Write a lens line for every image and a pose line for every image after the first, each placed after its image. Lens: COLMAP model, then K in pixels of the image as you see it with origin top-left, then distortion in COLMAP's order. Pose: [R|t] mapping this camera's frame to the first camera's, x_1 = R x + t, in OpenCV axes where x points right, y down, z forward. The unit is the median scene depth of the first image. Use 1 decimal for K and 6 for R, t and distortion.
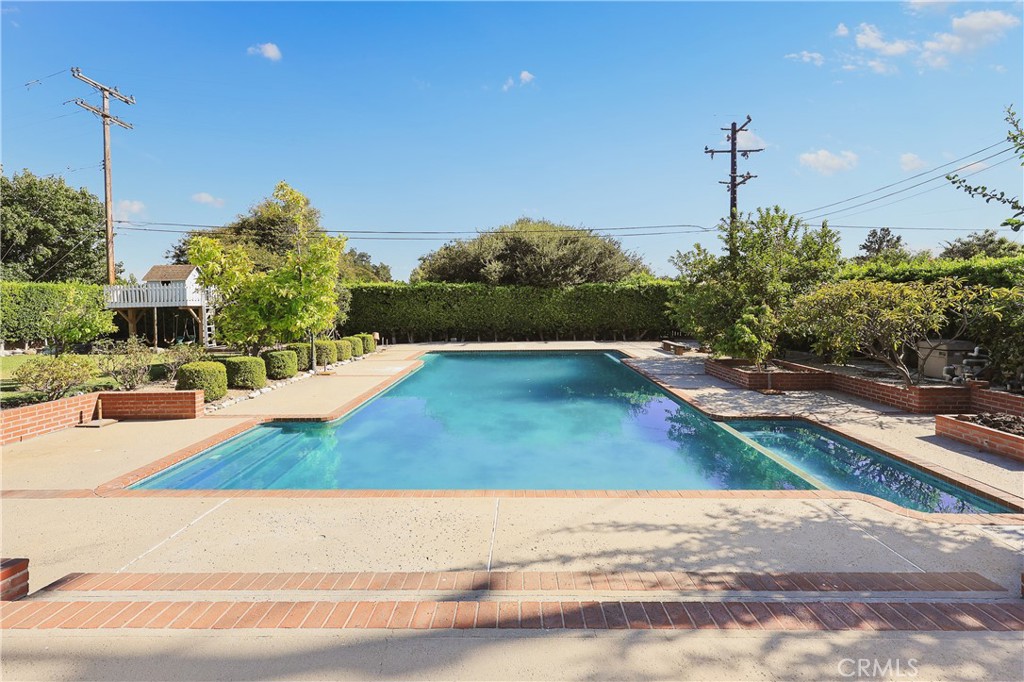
lens RADIAL K [[421.7, 0, 512.5], [0, 421.7, 317.5], [0, 0, 1]] dist [0.000999, 0.000123]
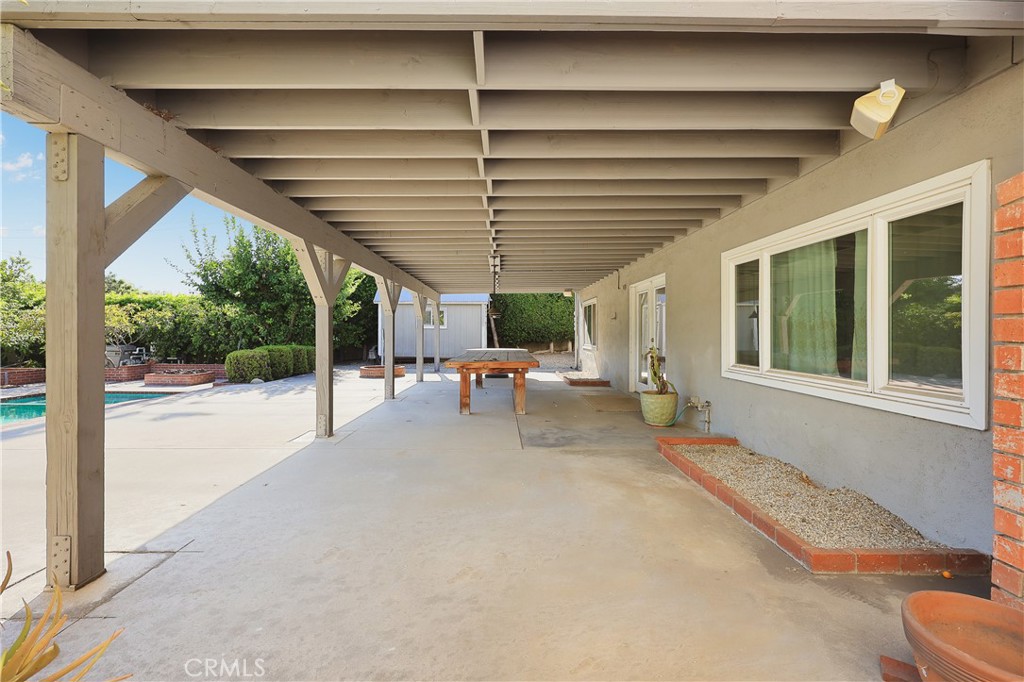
lens RADIAL K [[449.4, 0, 512.0], [0, 449.4, 341.0], [0, 0, 1]] dist [0.000471, -0.000002]
pose [[-0.054104, -0.001174, 0.998535, -0.506095], [0.022494, 0.999744, 0.002394, 0.050016], [-0.998282, 0.022591, -0.054064, -0.250017]]
